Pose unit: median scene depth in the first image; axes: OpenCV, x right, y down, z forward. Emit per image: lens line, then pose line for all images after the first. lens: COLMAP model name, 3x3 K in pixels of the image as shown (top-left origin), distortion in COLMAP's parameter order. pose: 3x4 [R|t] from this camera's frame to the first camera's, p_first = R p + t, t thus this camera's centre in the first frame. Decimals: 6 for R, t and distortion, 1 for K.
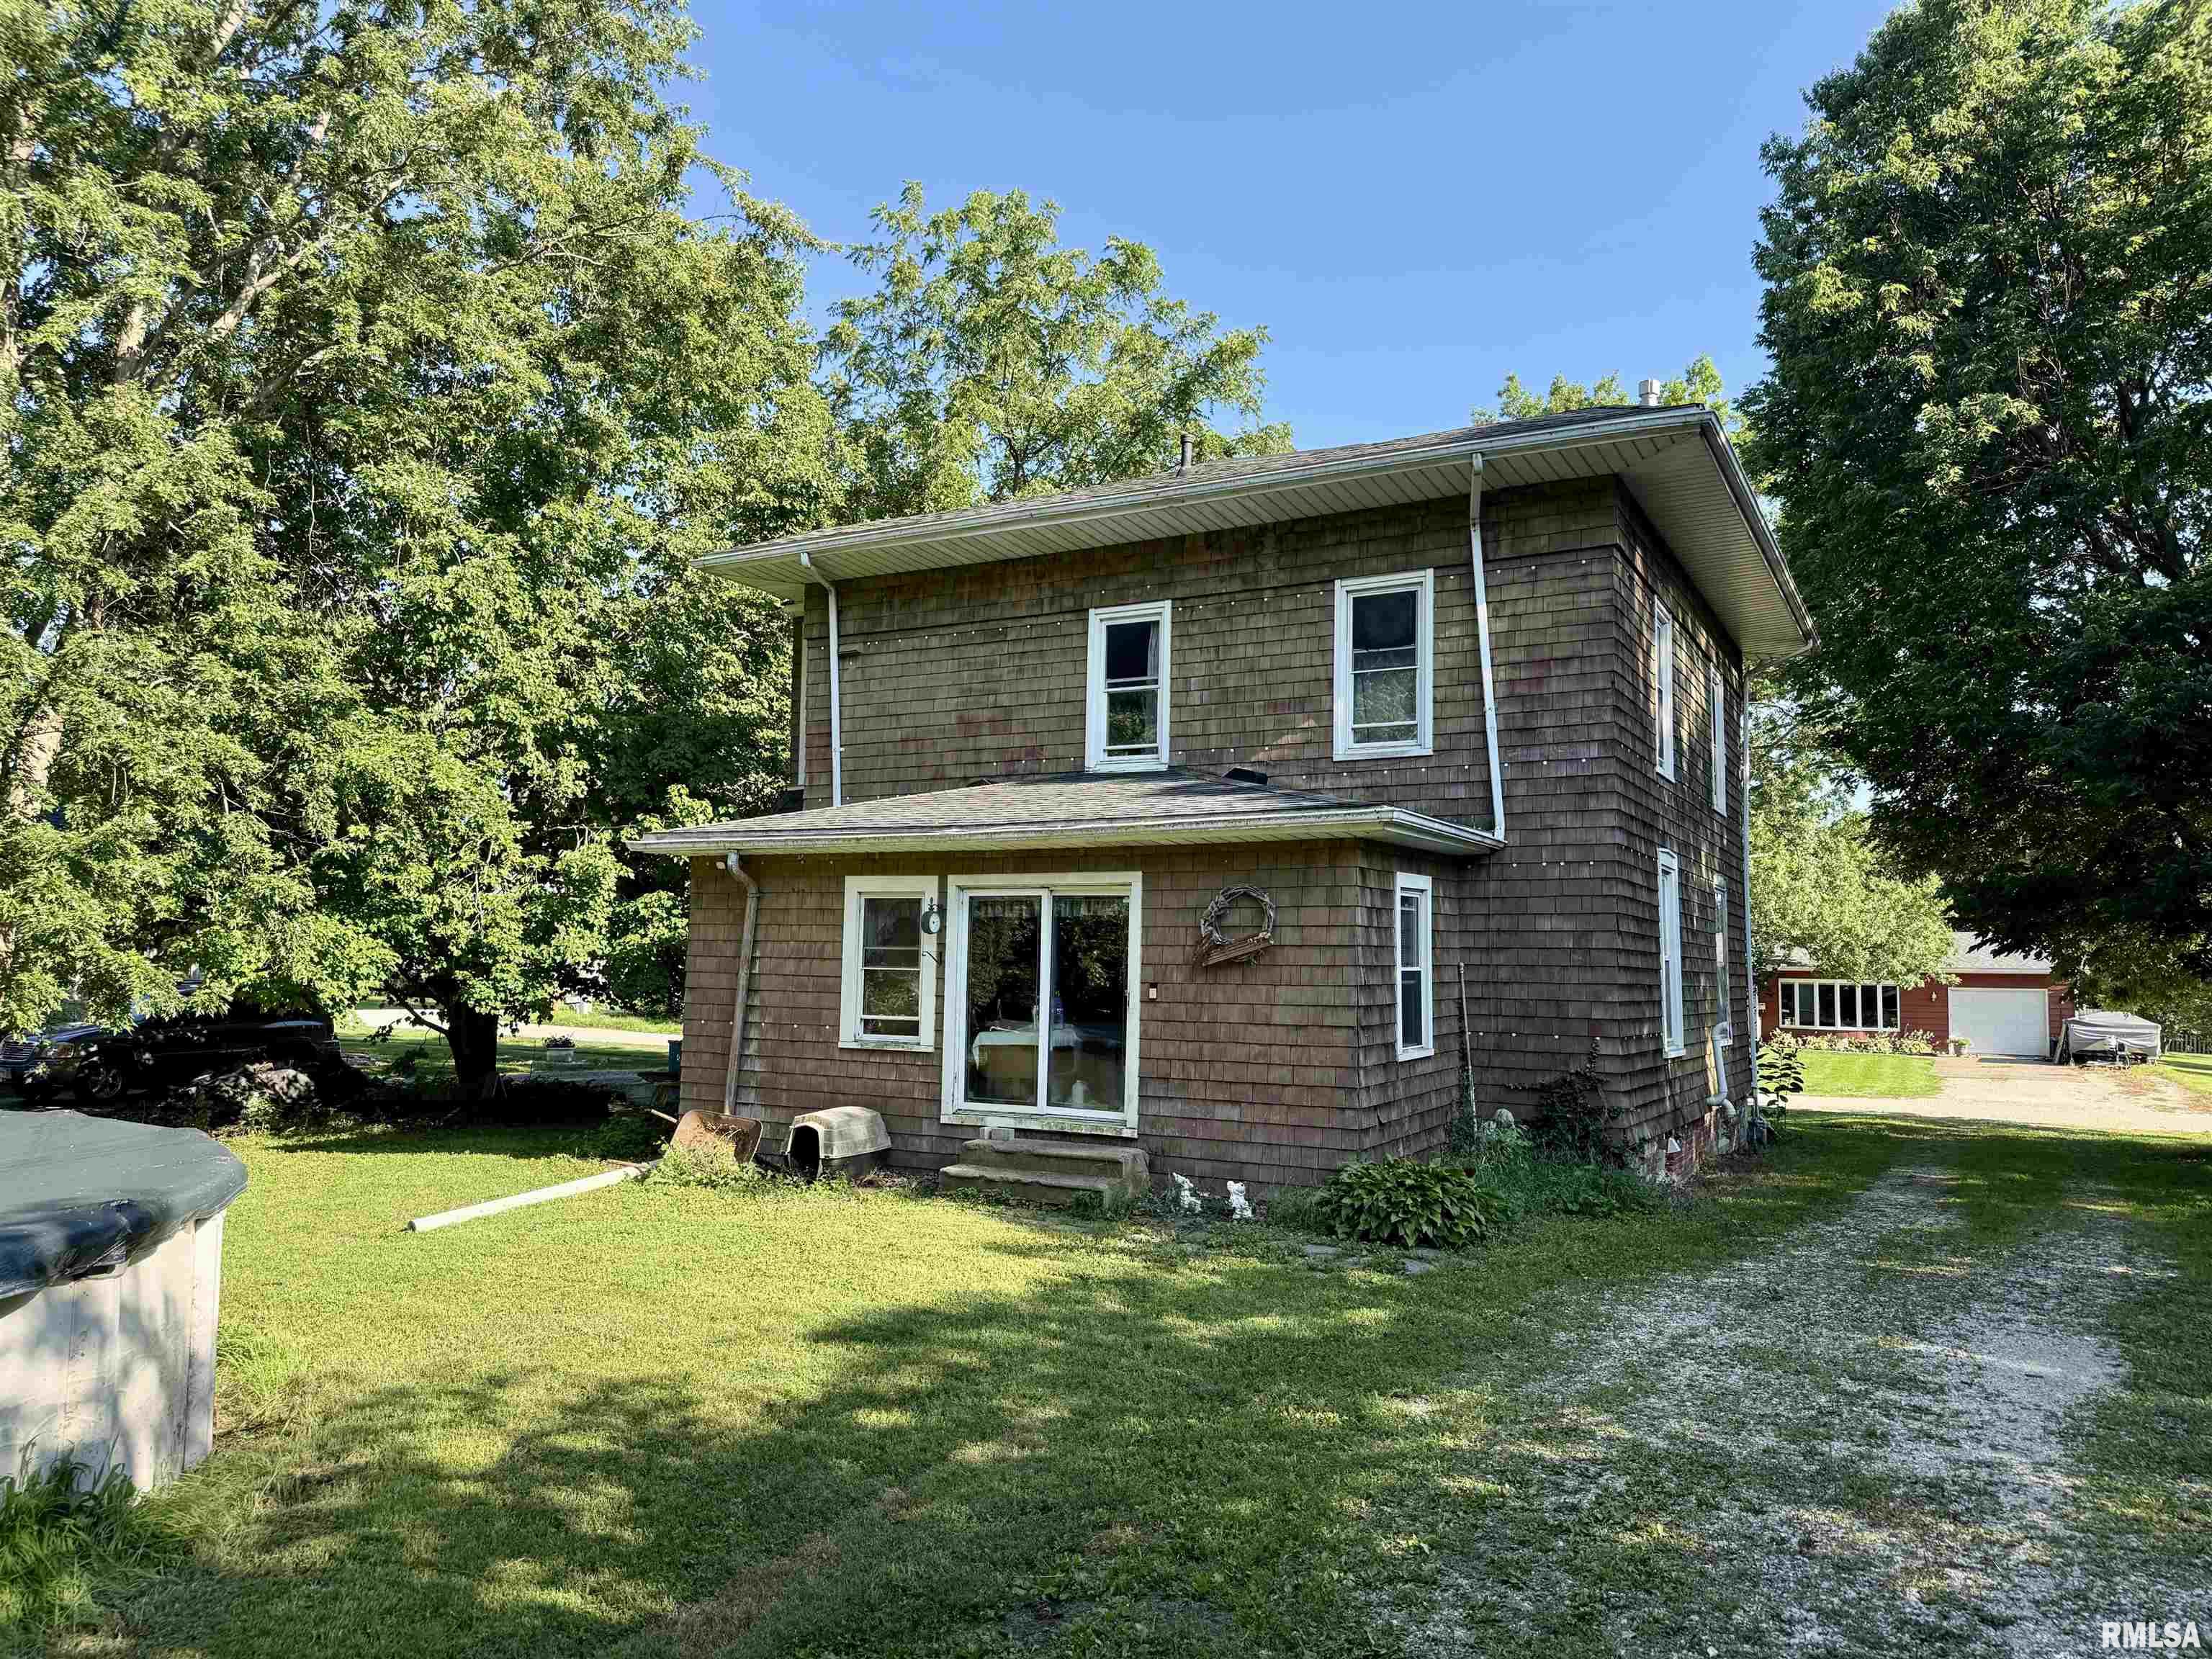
lens RADIAL K [[1550.6, 0, 1153.9], [0, 1550.6, 831.7], [0, 0, 1]] dist [0.103574, -0.082914]
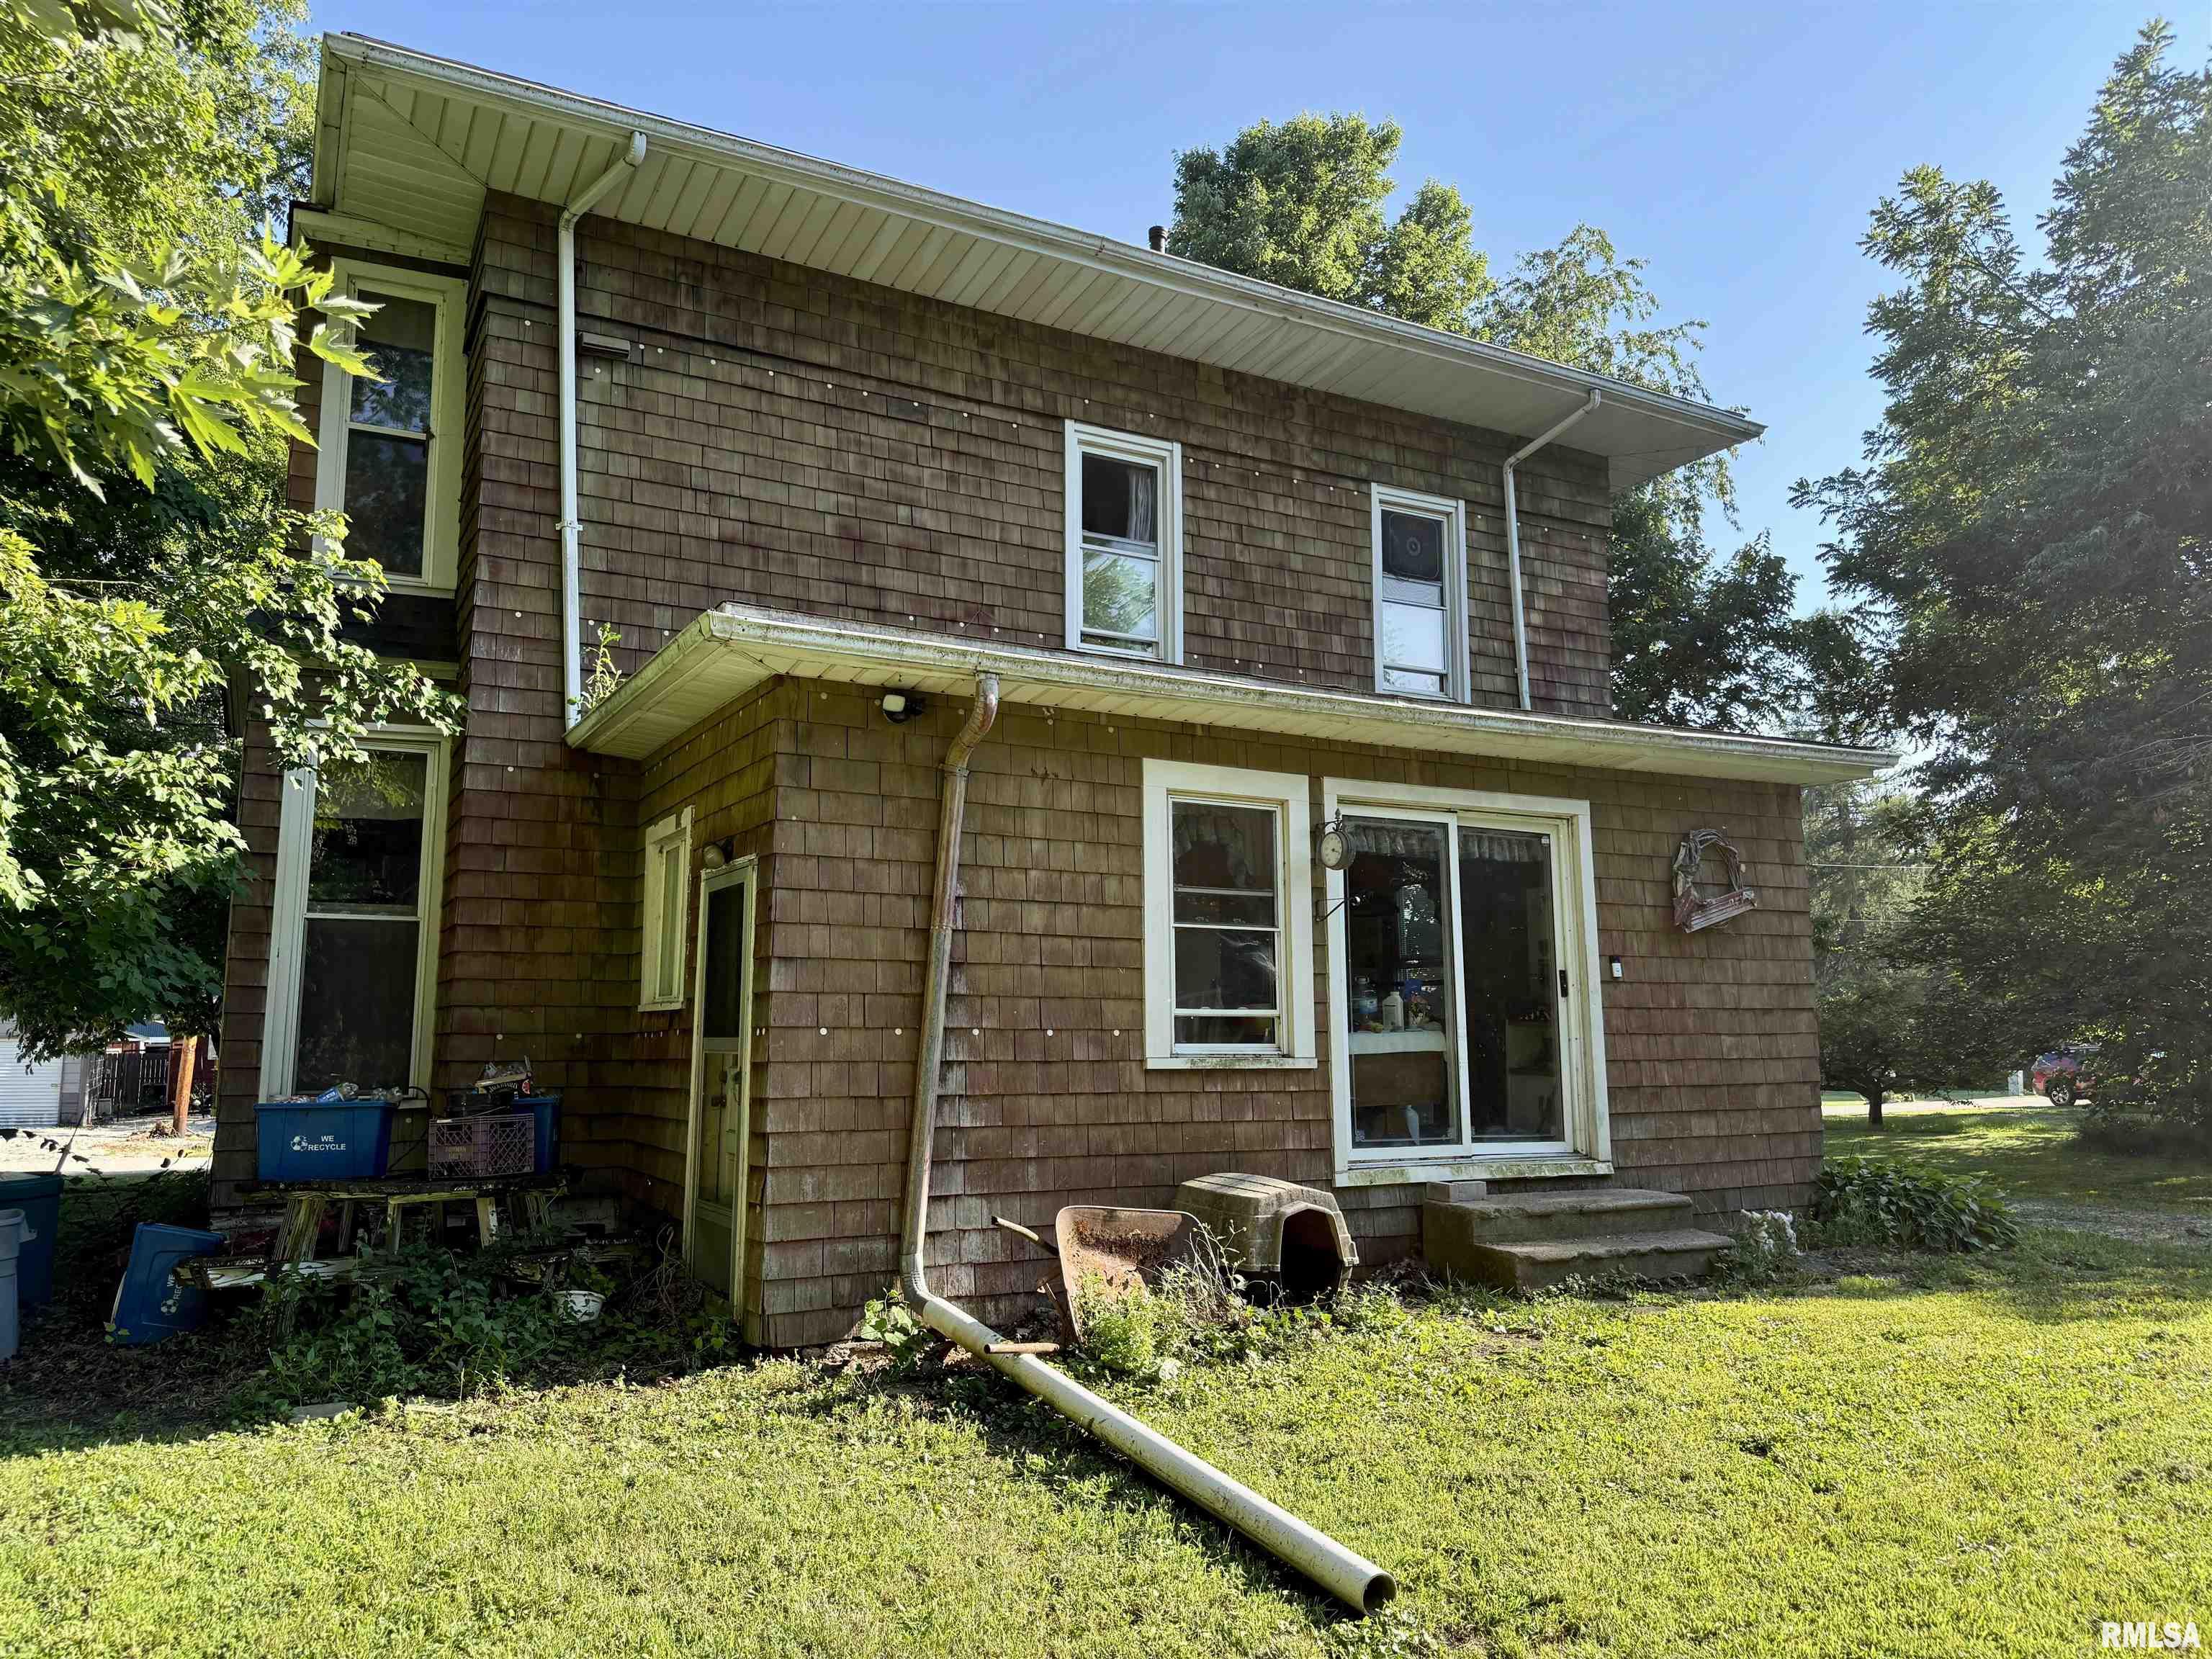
lens RADIAL K [[1466.7, 0, 1087.2], [0, 1466.7, 859.6], [0, 0, 1]] dist [0.099638, -0.060791]
pose [[0.563793, 0.078736, 0.822155, -0.624239], [-0.060545, 0.996707, -0.053934, 0.092138], [-0.823694, -0.019370, 0.566704, 0.711352]]
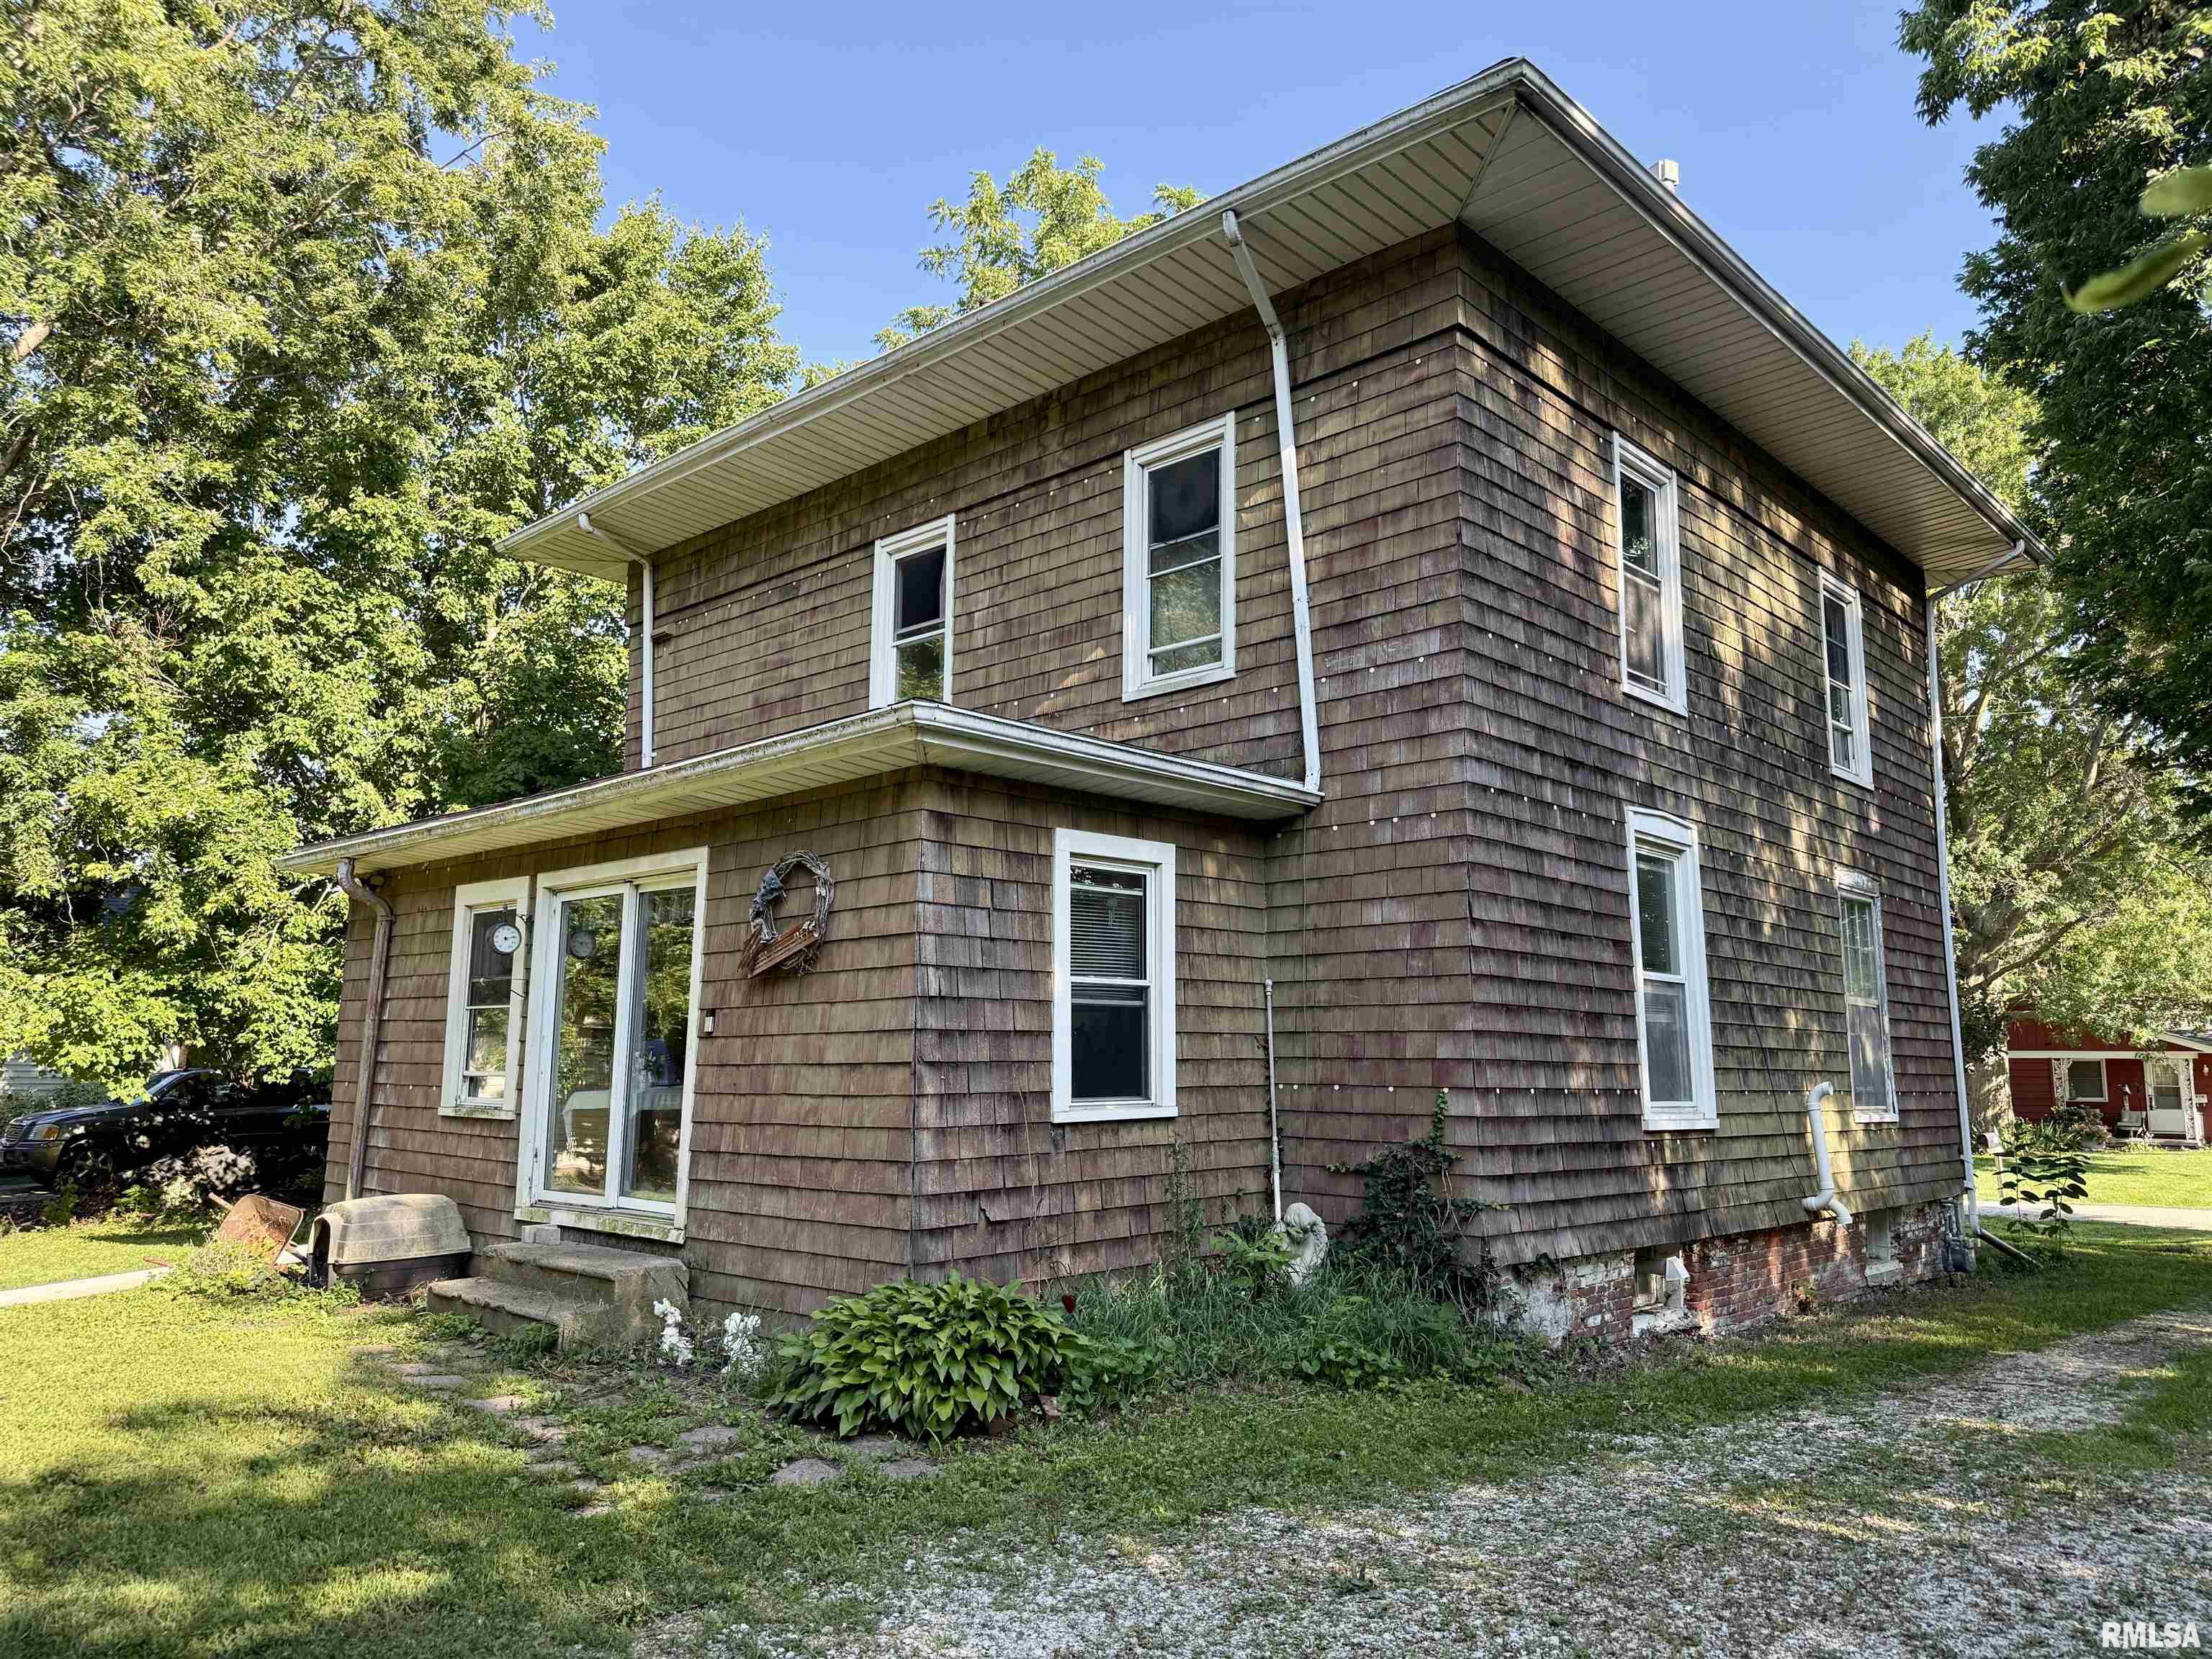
lens RADIAL K [[1550.6, 0, 1153.9], [0, 1550.6, 831.7], [0, 0, 1]] dist [0.103574, -0.082914]
pose [[0.967993, -0.046683, -0.246597, 0.312191], [0.030589, 0.997168, -0.068697, 0.064326], [0.249106, 0.058955, 0.966680, 0.340203]]
